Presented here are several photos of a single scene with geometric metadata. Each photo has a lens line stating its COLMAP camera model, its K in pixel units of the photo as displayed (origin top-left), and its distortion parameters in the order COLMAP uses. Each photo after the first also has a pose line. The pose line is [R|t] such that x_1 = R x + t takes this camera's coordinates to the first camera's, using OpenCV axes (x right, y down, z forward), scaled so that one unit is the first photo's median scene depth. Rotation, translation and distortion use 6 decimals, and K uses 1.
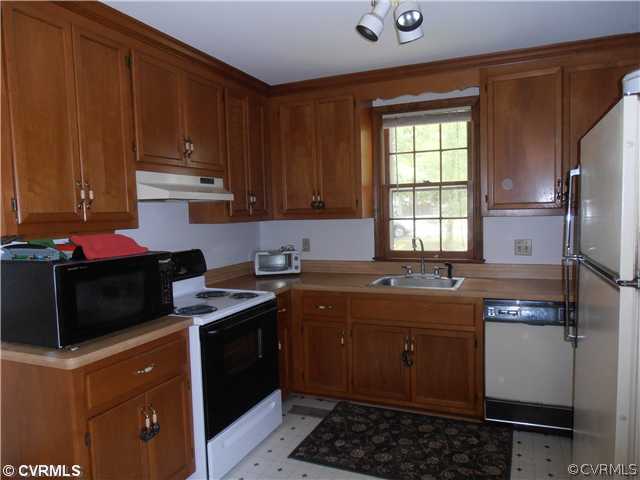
lens RADIAL K [[445.7, 0, 320.0], [0, 445.7, 240.0], [0, 0, 1]] dist [-0.006170, -0.002056]
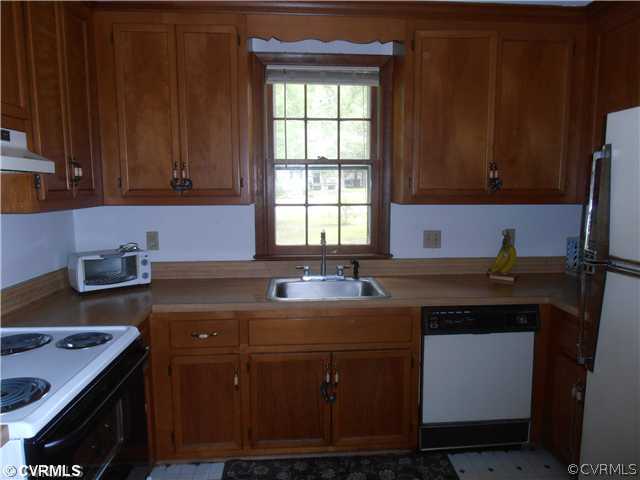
lens RADIAL K [[445.7, 0, 320.0], [0, 445.7, 240.0], [0, 0, 1]] dist [-0.006170, -0.002056]
pose [[0.887679, -0.030027, 0.459482, -0.133367], [0.007676, 0.998698, 0.050436, -0.025754], [-0.460398, -0.041244, 0.886754, 0.295180]]
